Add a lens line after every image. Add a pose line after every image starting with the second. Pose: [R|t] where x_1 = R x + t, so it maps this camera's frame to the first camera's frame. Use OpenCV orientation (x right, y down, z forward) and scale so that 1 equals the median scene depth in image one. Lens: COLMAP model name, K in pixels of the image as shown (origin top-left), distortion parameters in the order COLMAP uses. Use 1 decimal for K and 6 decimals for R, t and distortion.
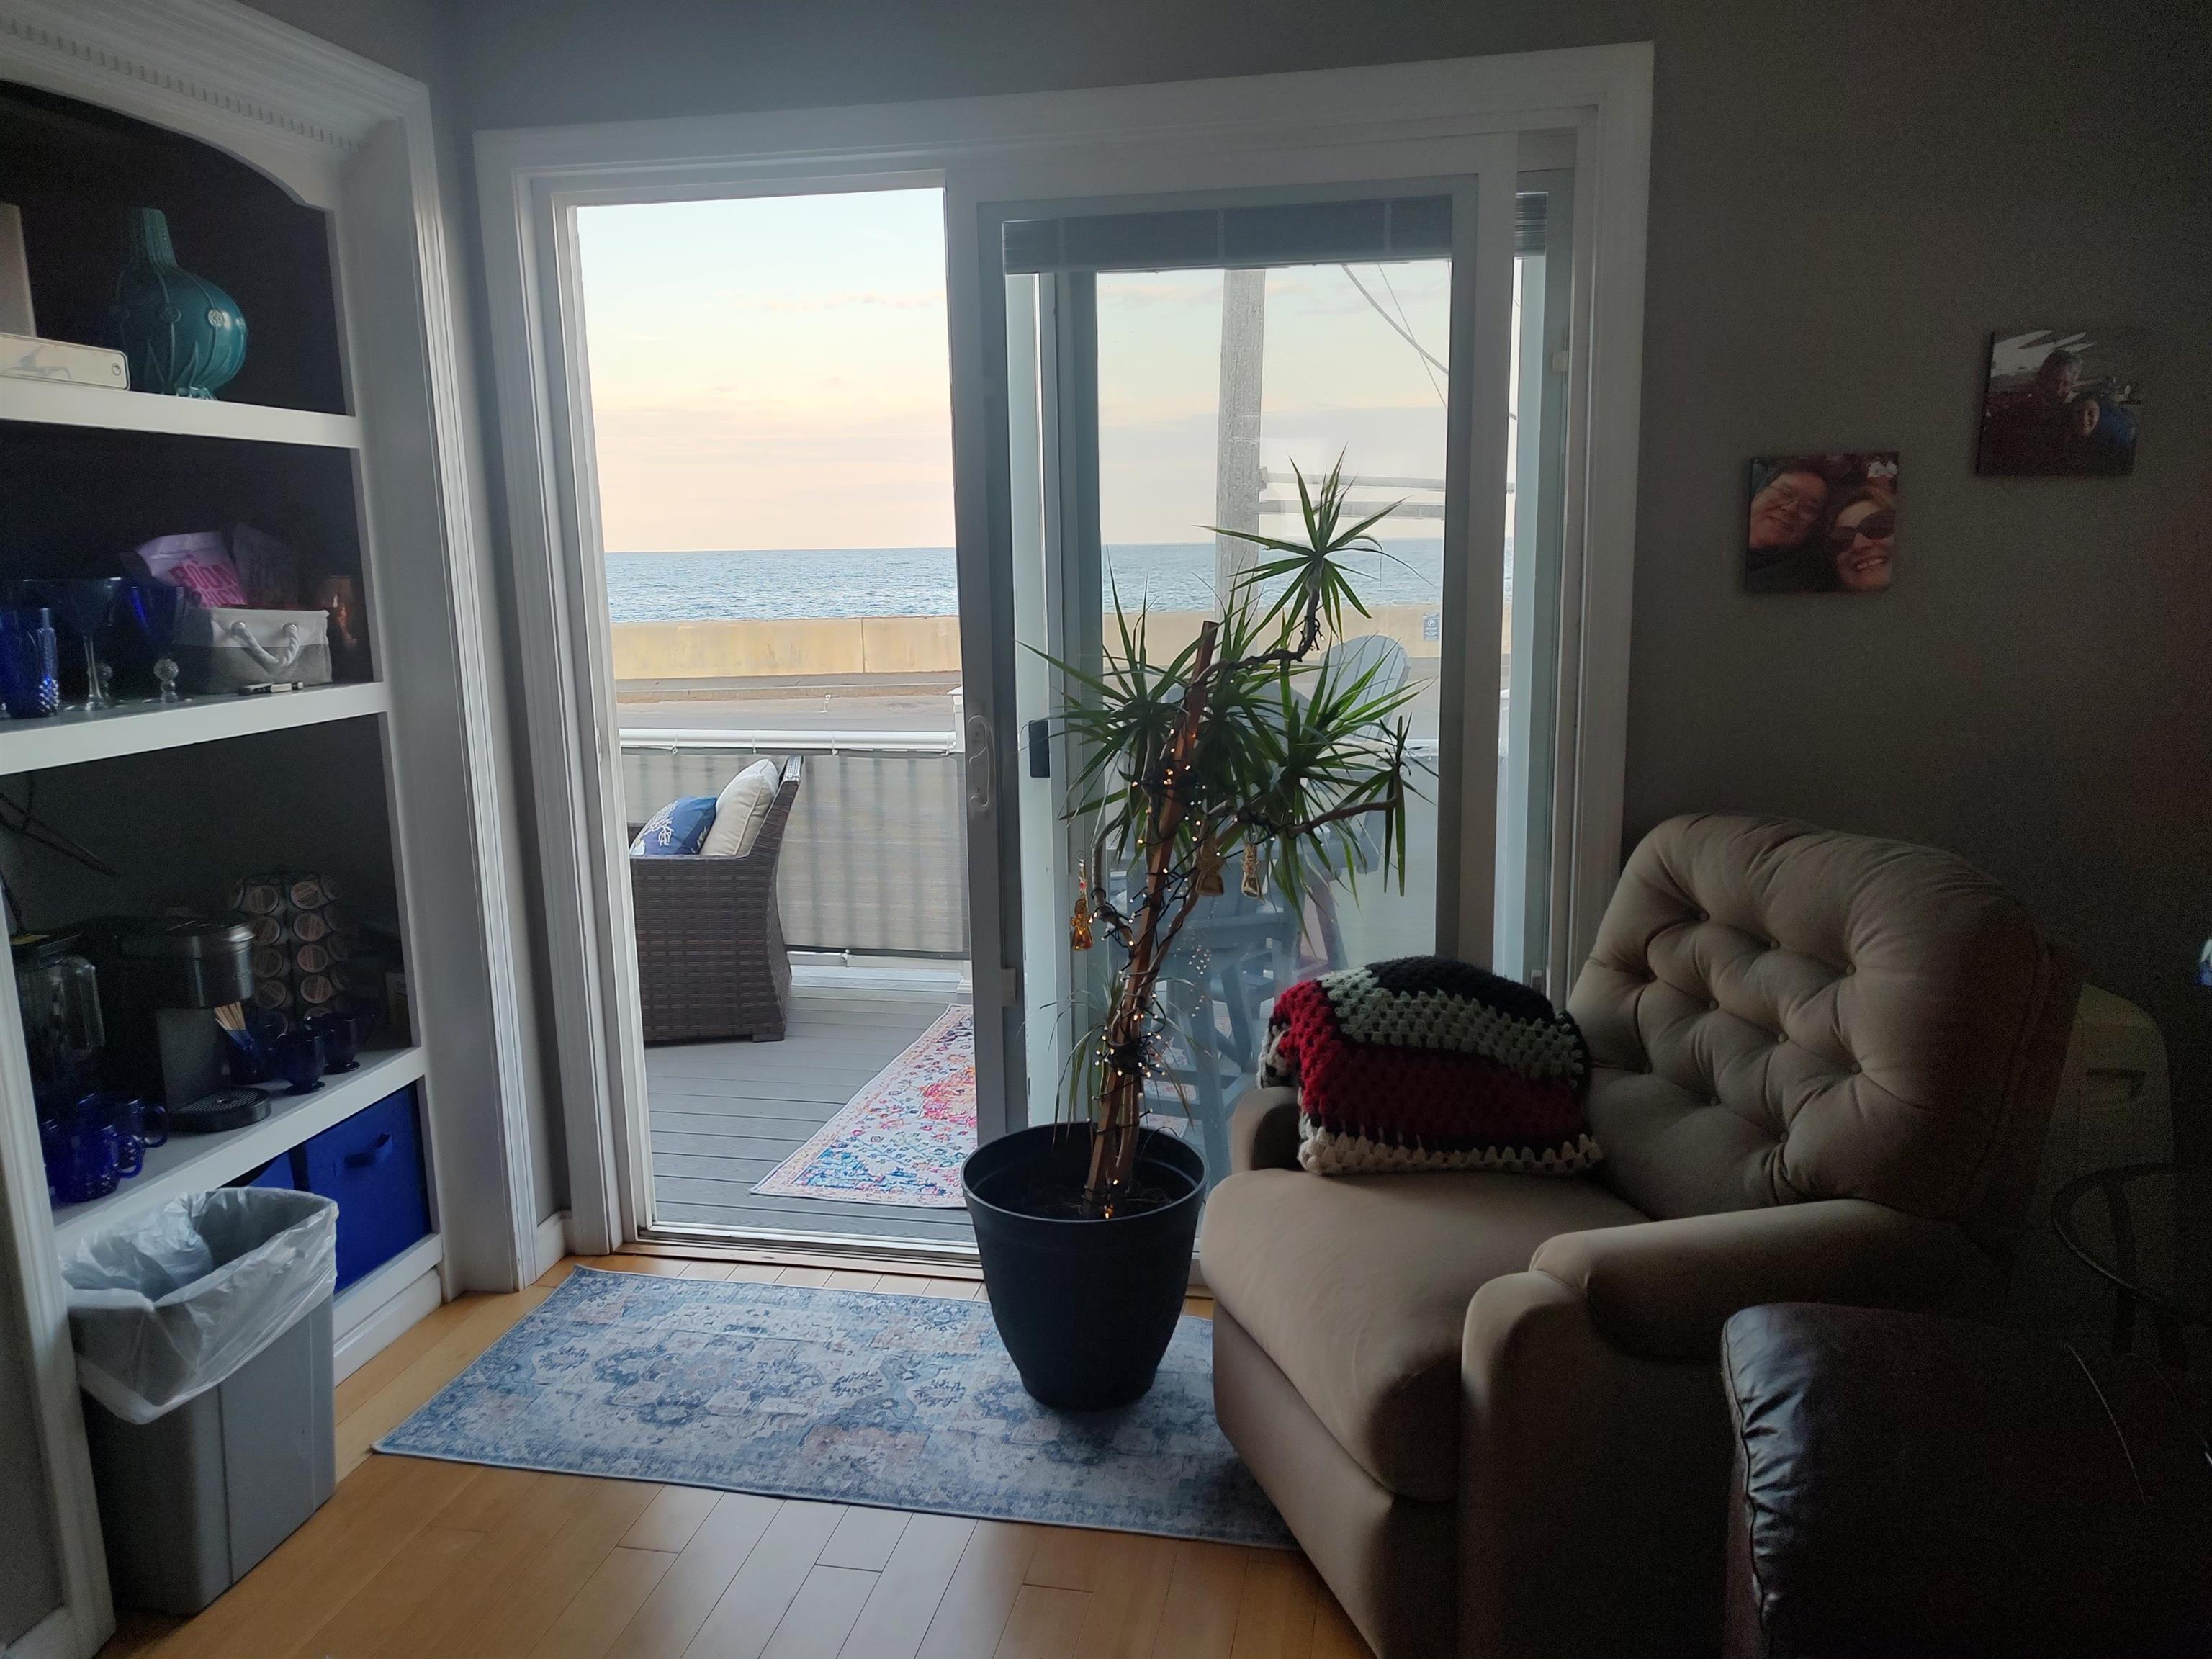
lens RADIAL K [[1568.6, 0, 1077.5], [0, 1568.6, 833.8], [0, 0, 1]] dist [0.058467, -0.051646]
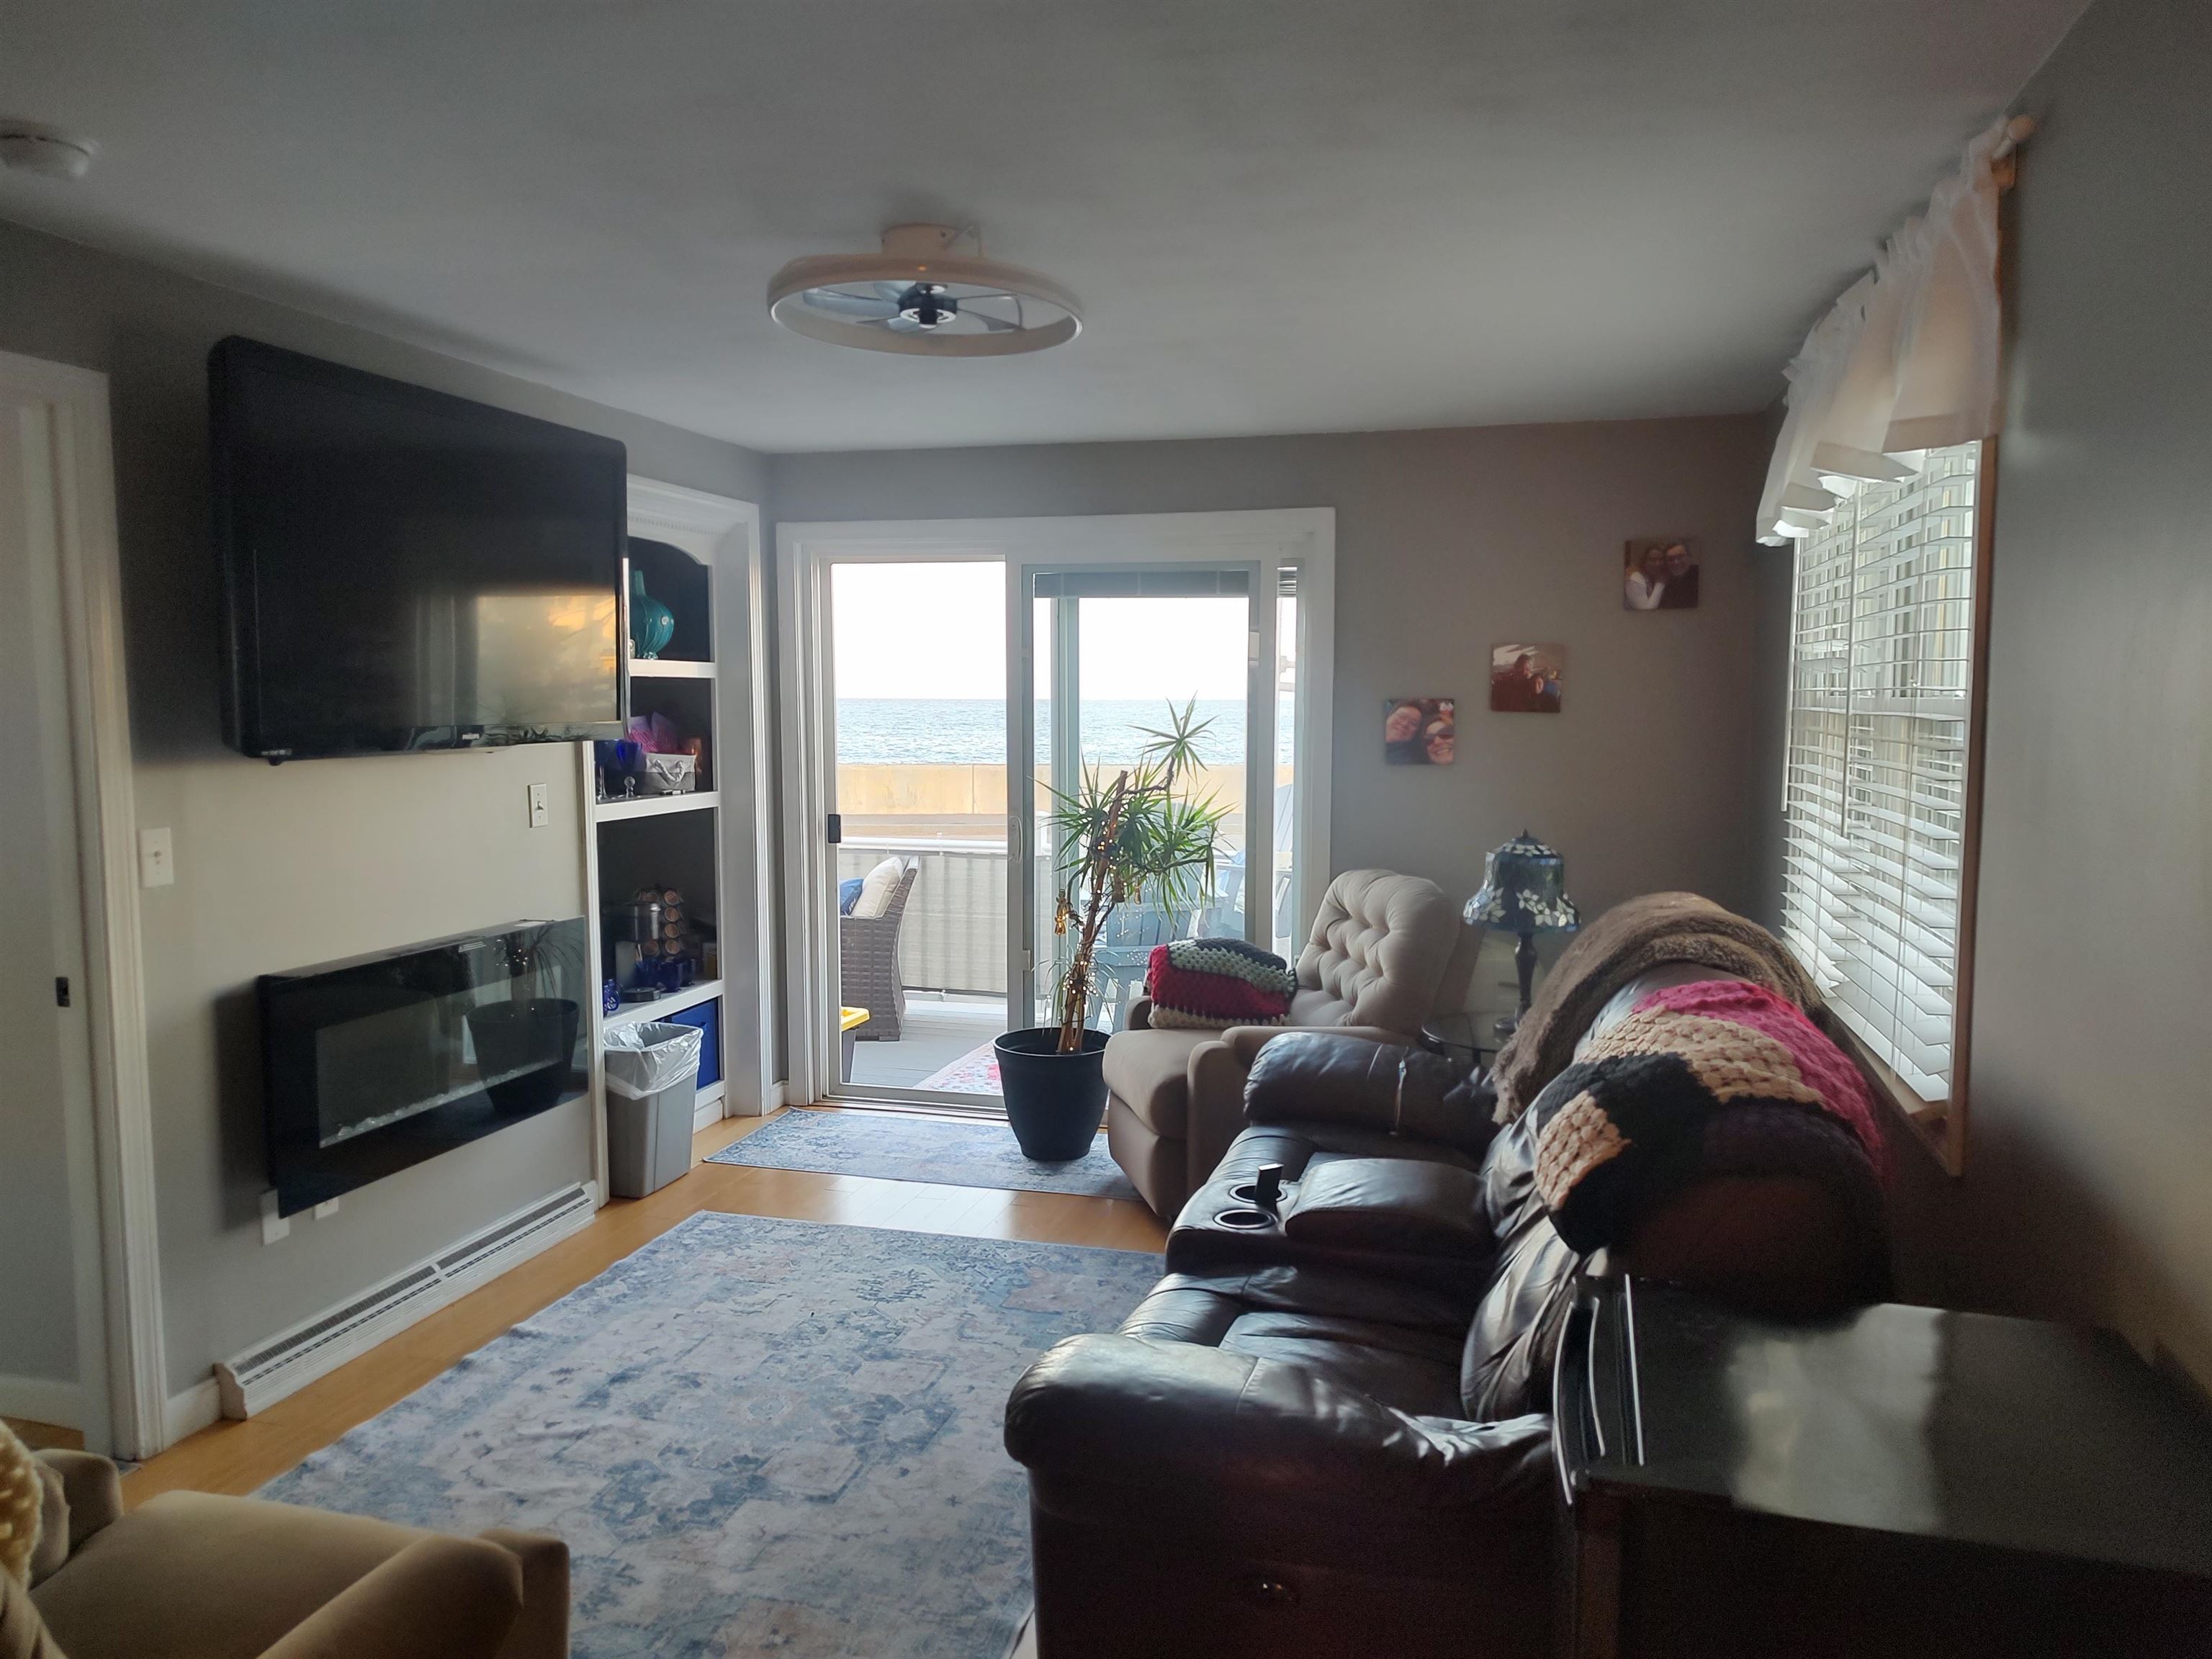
lens RADIAL K [[1515.3, 0, 1106.0], [0, 1515.3, 829.5], [0, 0, 1]] dist [0.055446, -0.000328]
pose [[0.998541, 0.025945, -0.047362, 0.151142], [-0.030394, 0.994938, -0.095783, 0.127306], [0.044637, 0.097083, 0.994275, -0.929009]]
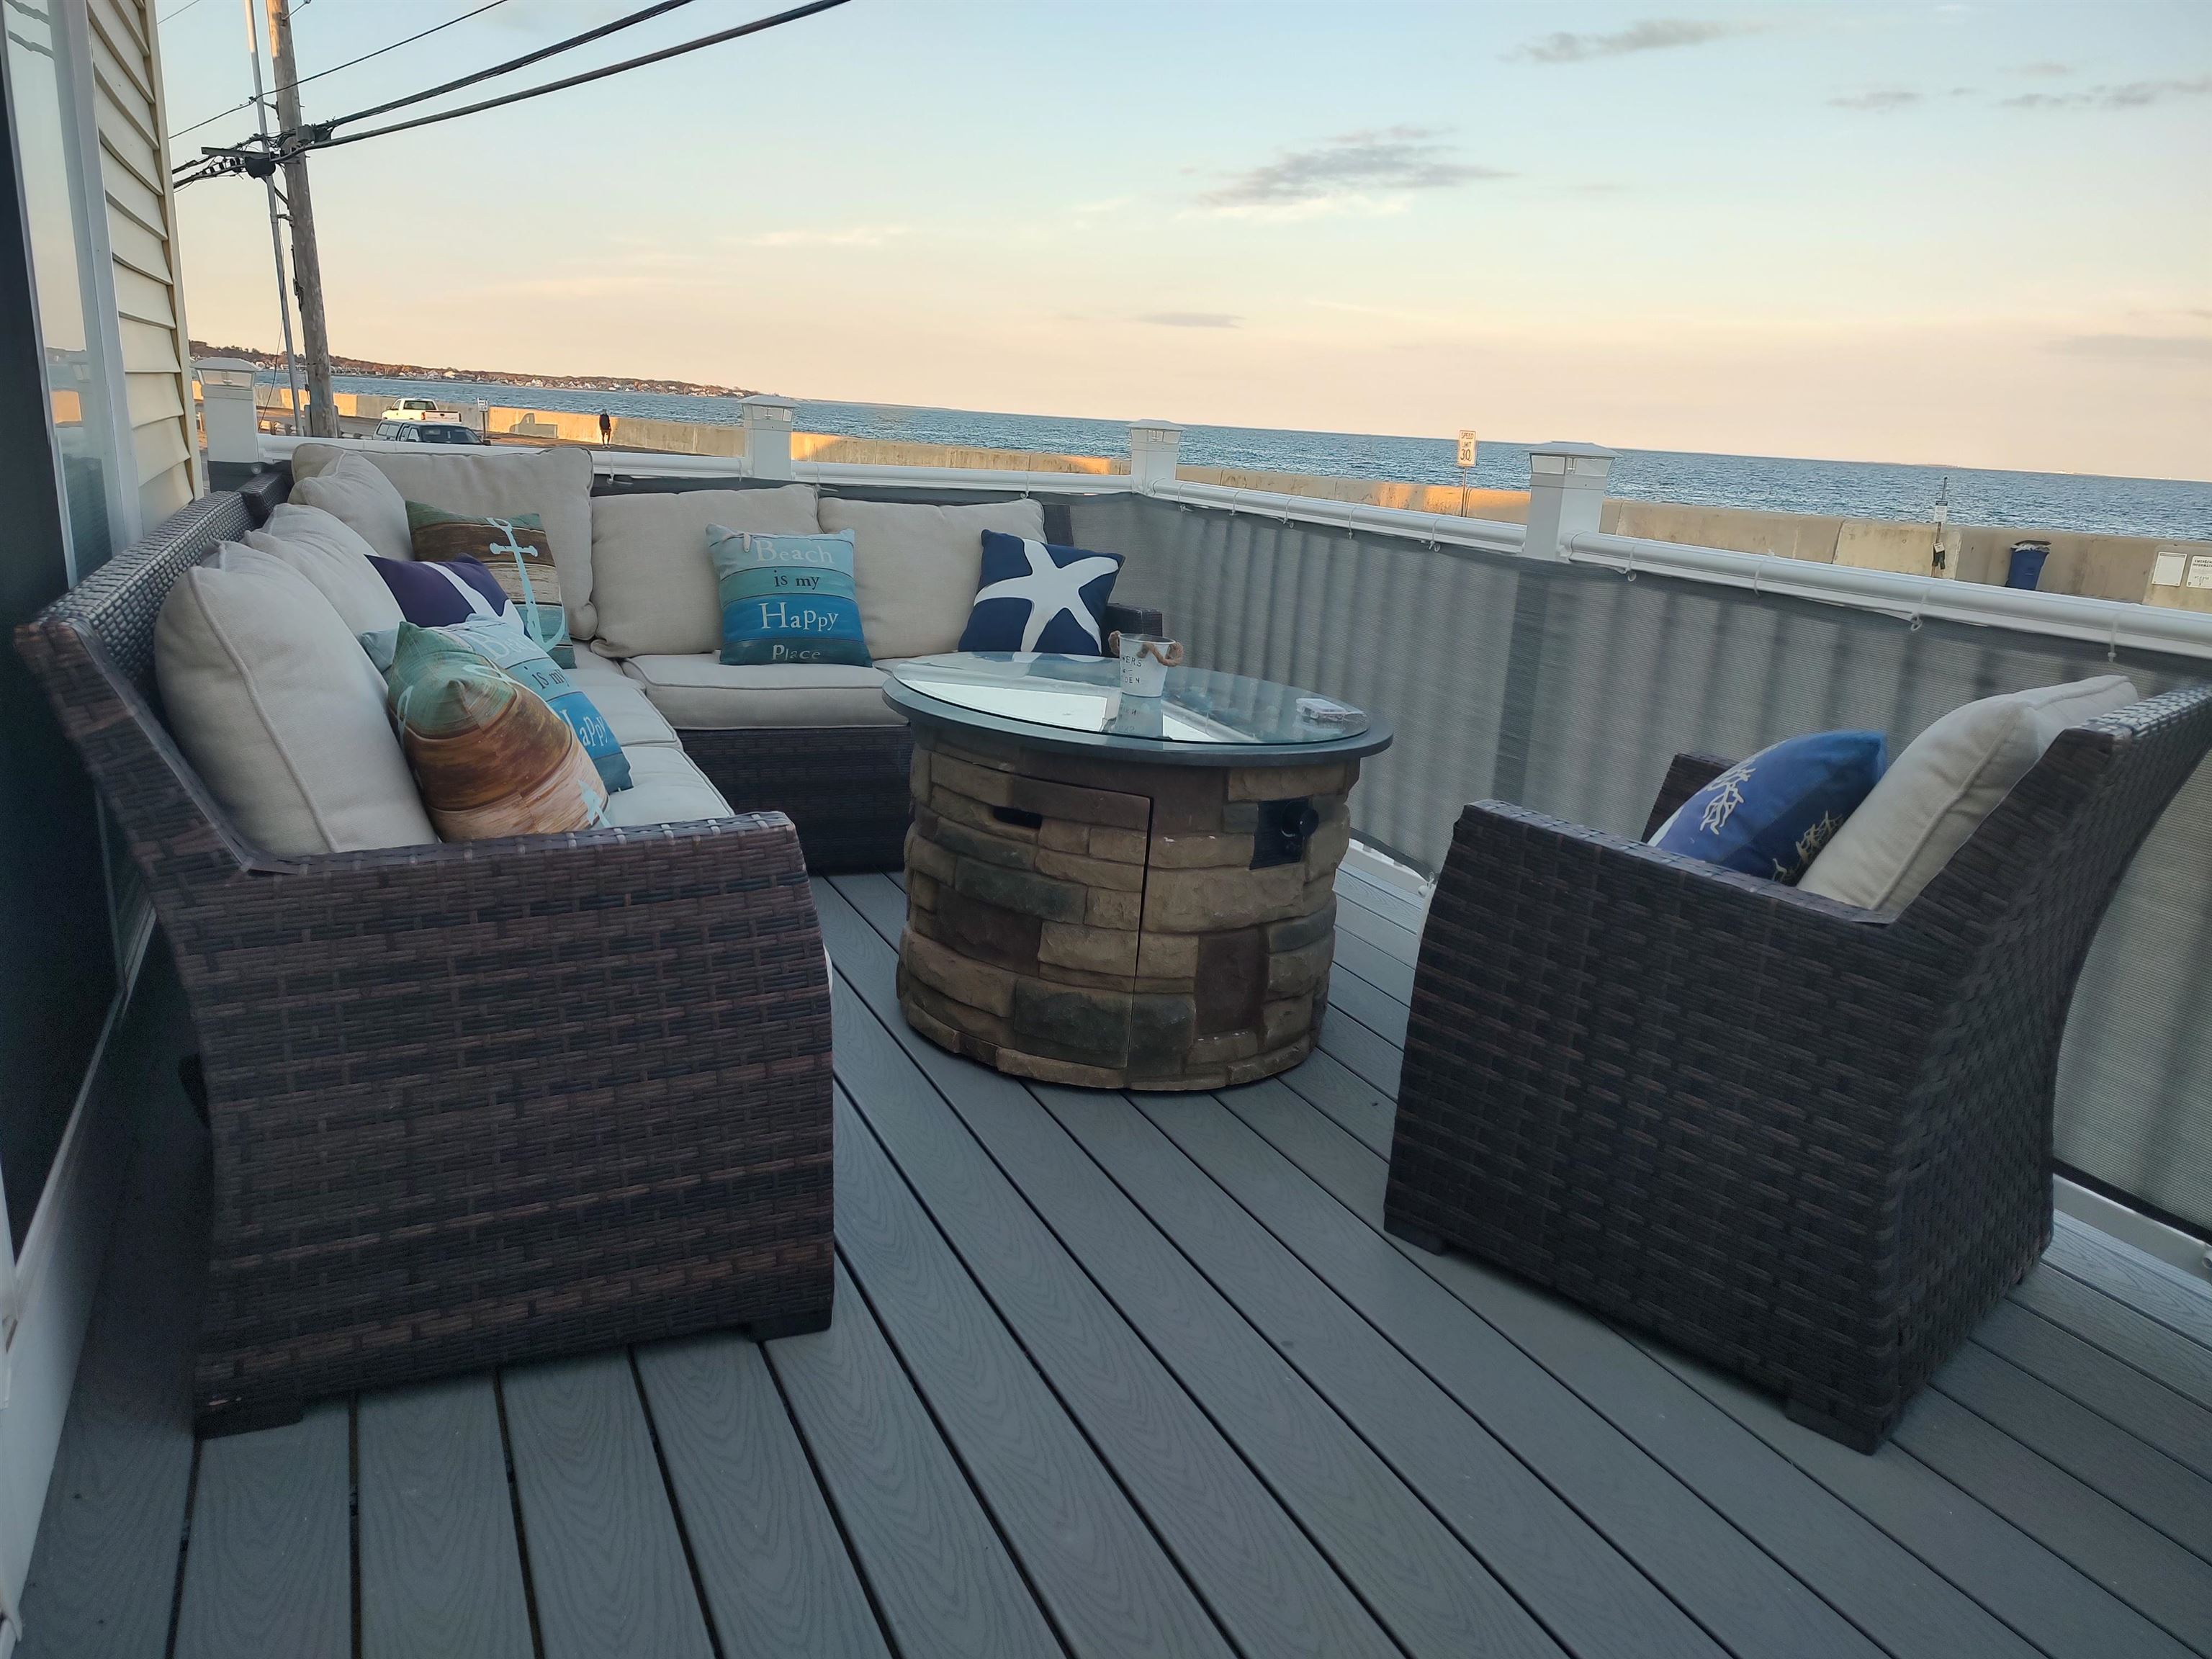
lens RADIAL K [[1515.3, 0, 1106.0], [0, 1515.3, 829.5], [0, 0, 1]] dist [0.055446, -0.000328]
pose [[0.627892, 0.256869, -0.734691, -0.165096], [-0.212643, 0.964670, 0.155545, -0.040111], [0.748689, 0.058561, 0.660330, 1.307619]]
